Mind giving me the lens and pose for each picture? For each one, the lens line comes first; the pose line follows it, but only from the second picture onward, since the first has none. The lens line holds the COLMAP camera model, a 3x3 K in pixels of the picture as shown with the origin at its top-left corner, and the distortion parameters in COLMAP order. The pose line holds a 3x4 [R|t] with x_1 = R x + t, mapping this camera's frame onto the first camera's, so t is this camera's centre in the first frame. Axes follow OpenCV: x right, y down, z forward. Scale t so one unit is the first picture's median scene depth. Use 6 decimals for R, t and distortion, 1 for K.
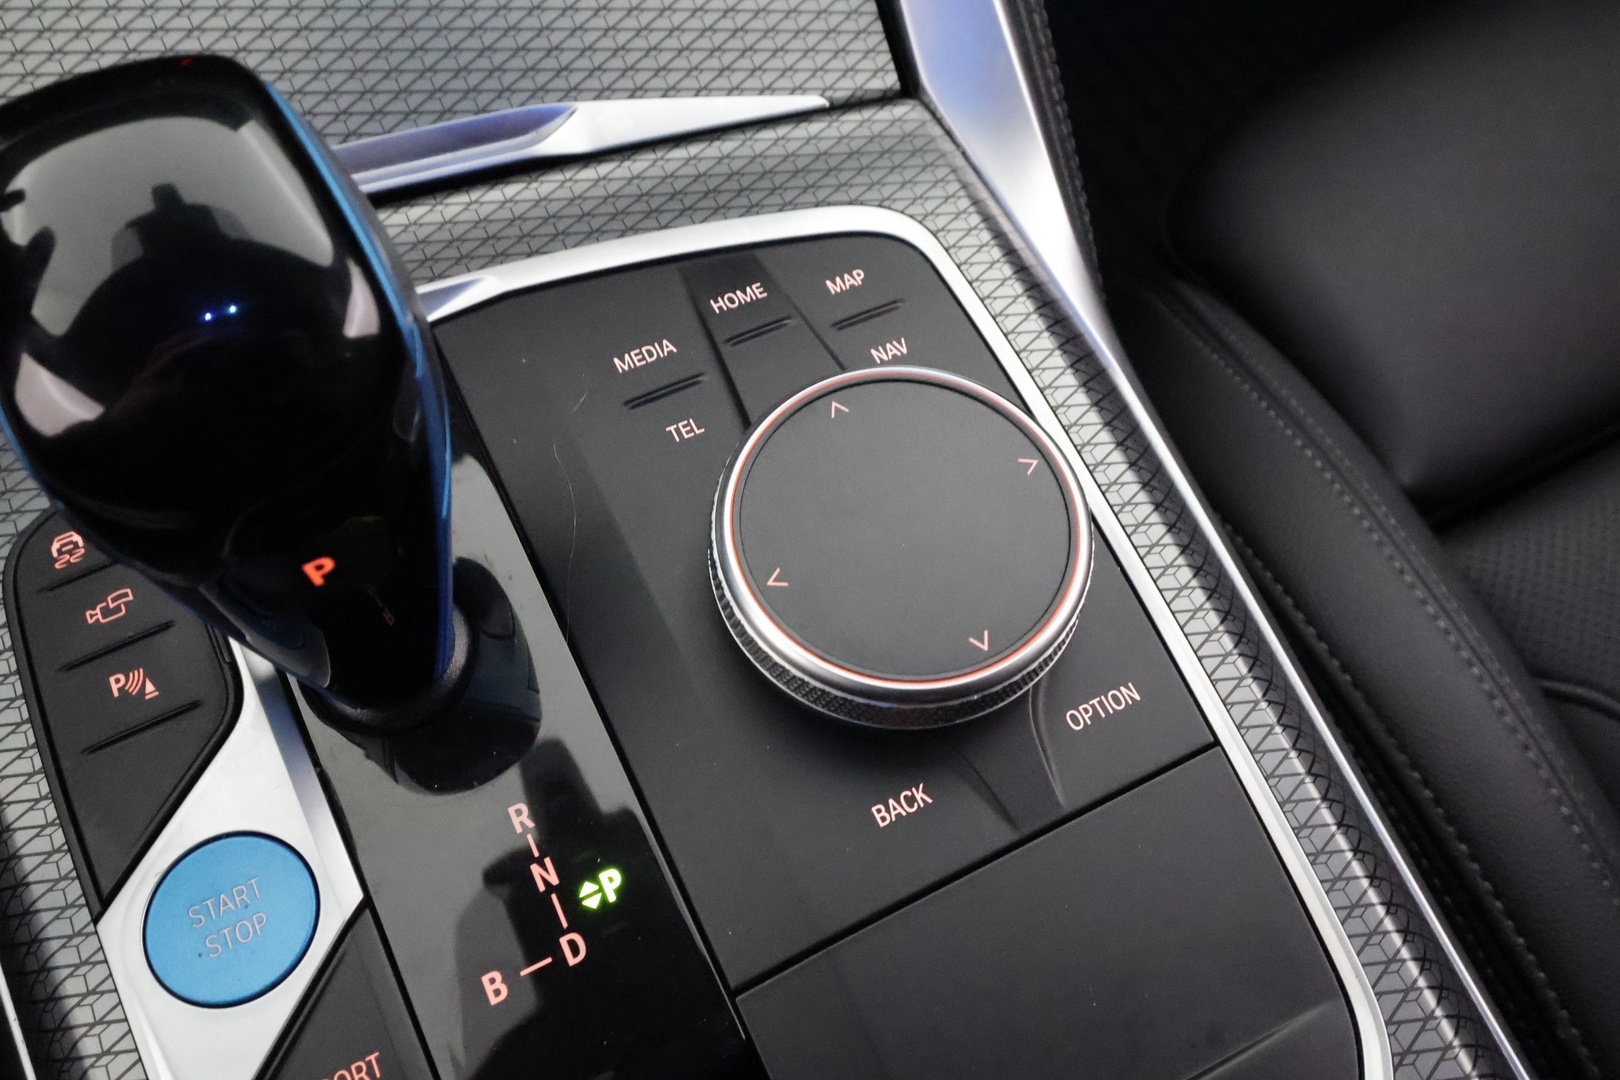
lens RADIAL K [[1295.6, 0, 814.5], [0, 1295.6, 516.7], [0, 0, 1]] dist [0.043787, -0.002716]
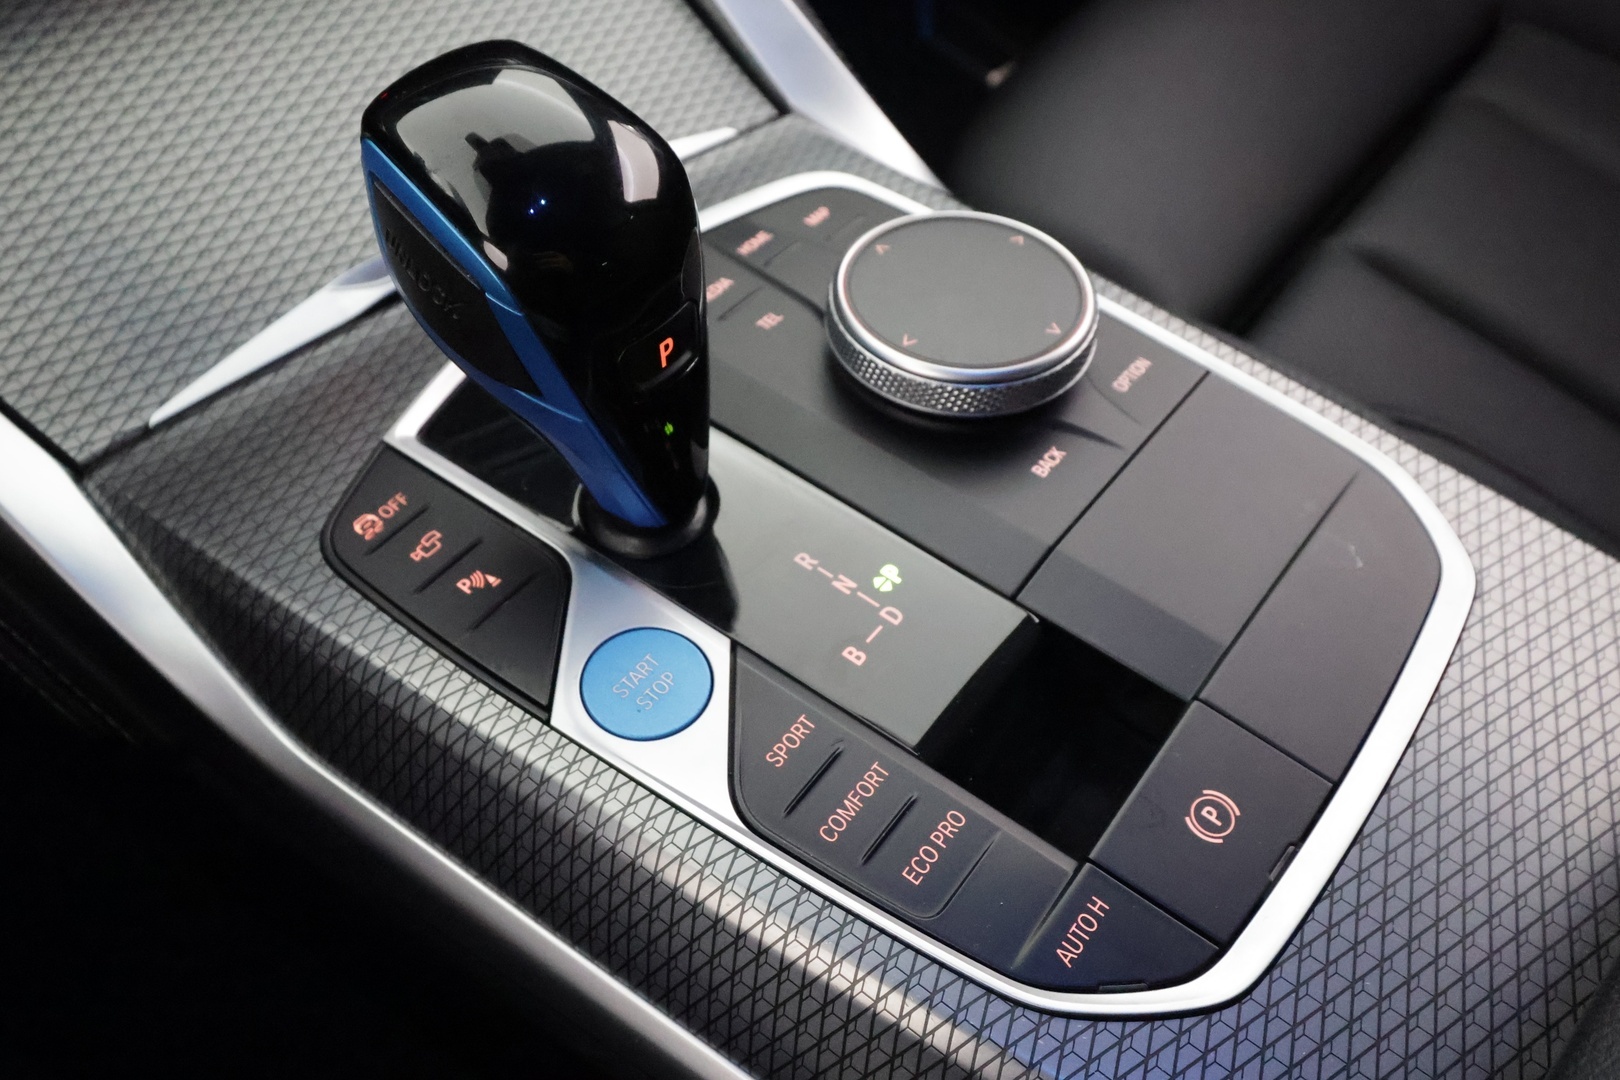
lens RADIAL K [[1260.9, 0, 810.0], [0, 1260.9, 540.0], [0, 0, 1]] dist [0.044222, -0.000282]
pose [[0.903109, -0.337336, 0.265704, -0.565208], [0.387801, 0.906431, -0.167309, 0.435465], [-0.184403, 0.254138, 0.949426, -0.221955]]
